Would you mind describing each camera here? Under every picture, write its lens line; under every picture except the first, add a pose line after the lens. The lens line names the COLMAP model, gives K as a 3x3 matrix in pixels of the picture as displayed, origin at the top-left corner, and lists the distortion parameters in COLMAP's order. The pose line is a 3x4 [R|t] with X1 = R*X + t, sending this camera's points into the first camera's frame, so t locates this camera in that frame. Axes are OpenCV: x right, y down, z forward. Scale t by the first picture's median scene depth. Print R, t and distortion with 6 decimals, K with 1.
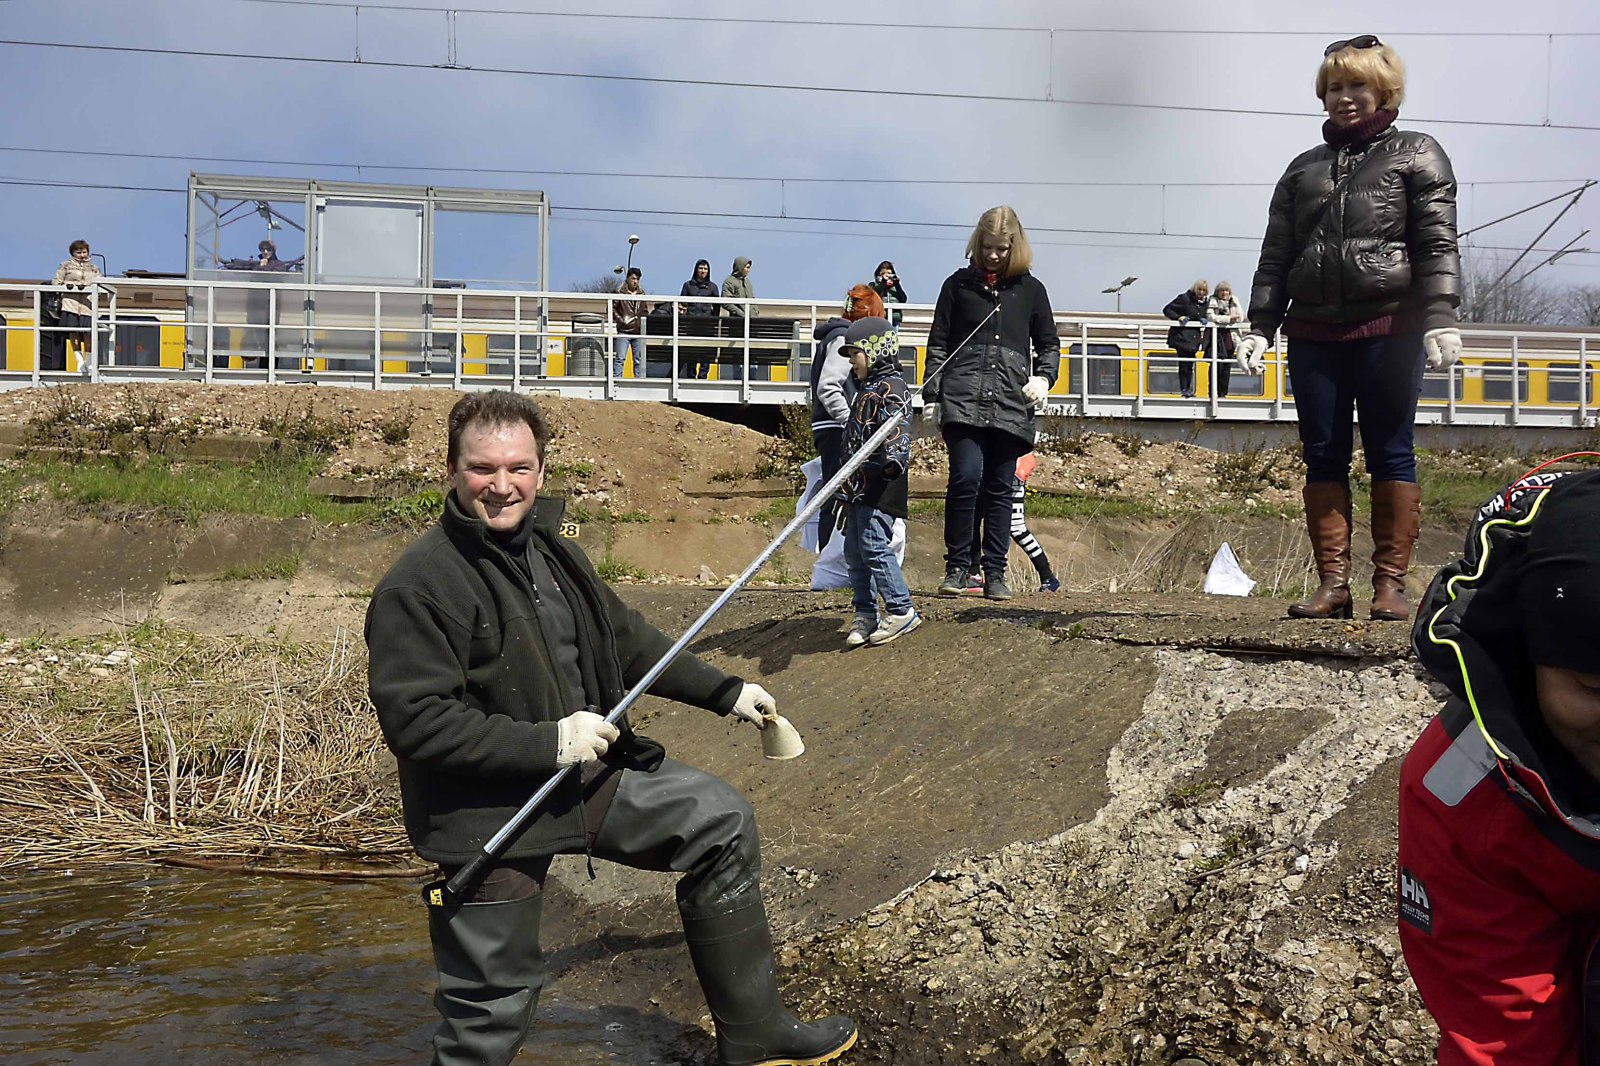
lens RADIAL K [[1382.3, 0, 800.0], [0, 1382.3, 533.0], [0, 0, 1]] dist [-0.006359, 0.014863]
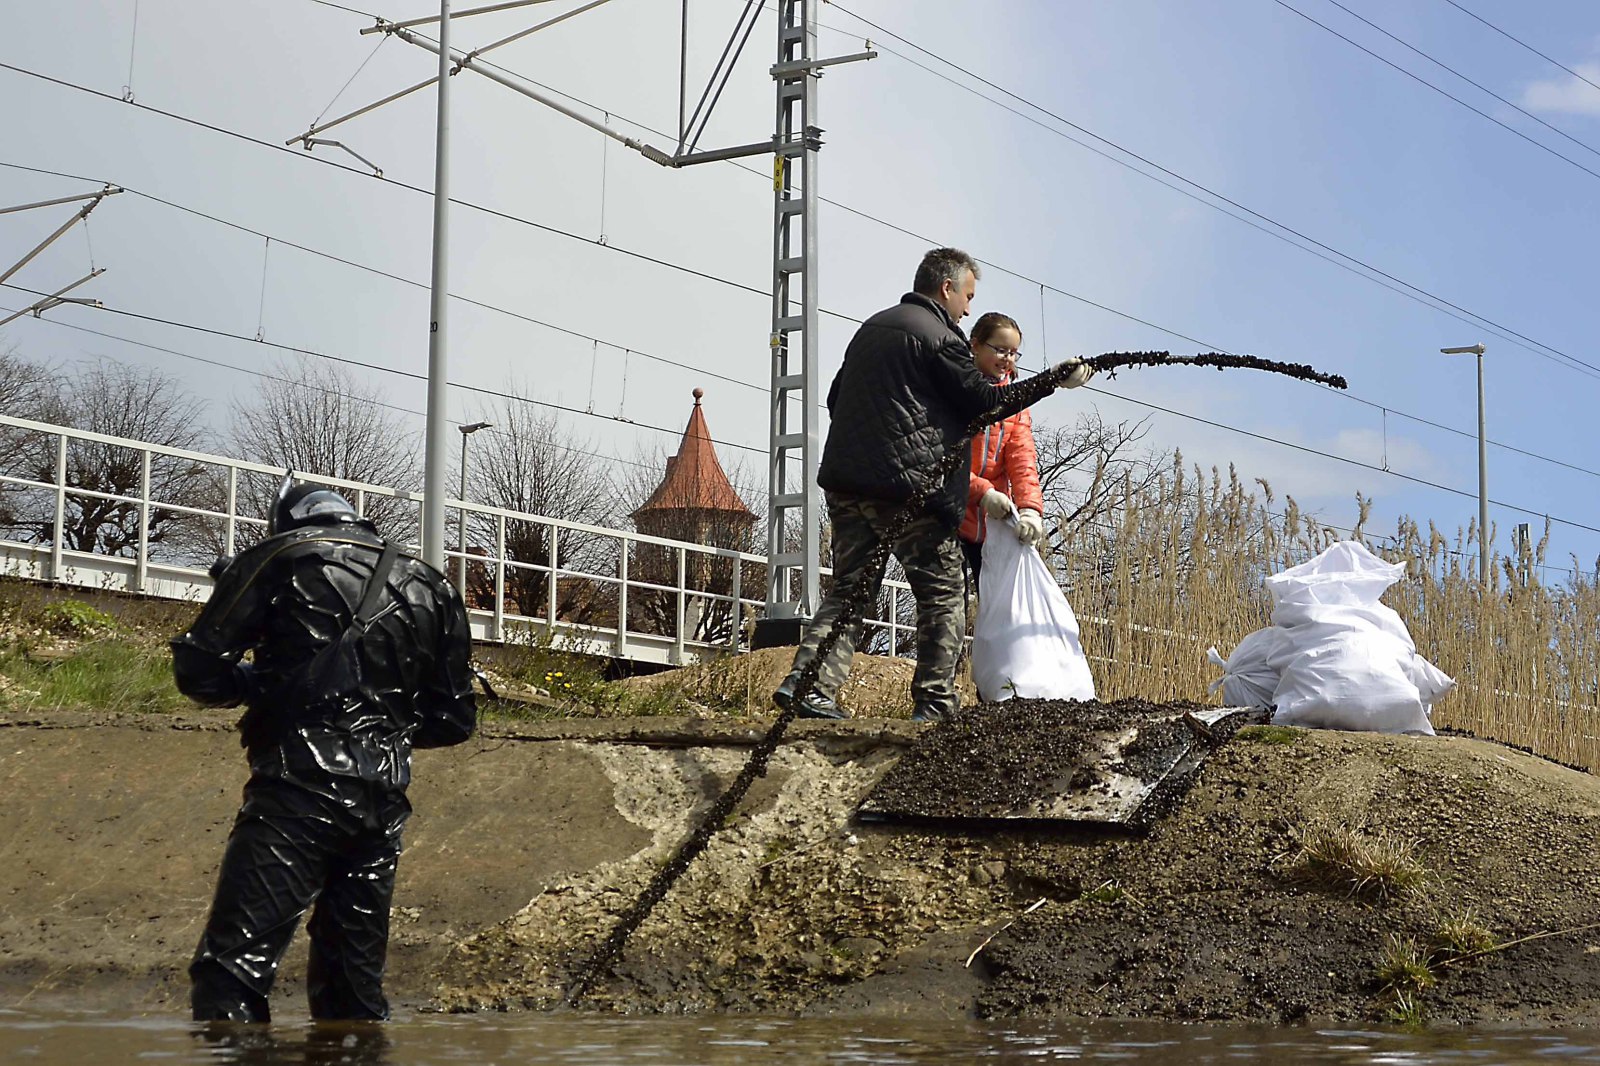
lens RADIAL K [[3022.9, 0, 800.0], [0, 3022.9, 533.0], [0, 0, 1]] dist [0.057332, -0.146083]
pose [[0.692889, 0.103346, 0.713600, -1.257927], [-0.036924, 0.993462, -0.108024, 0.156446], [-0.720099, 0.048500, 0.692175, -0.779087]]
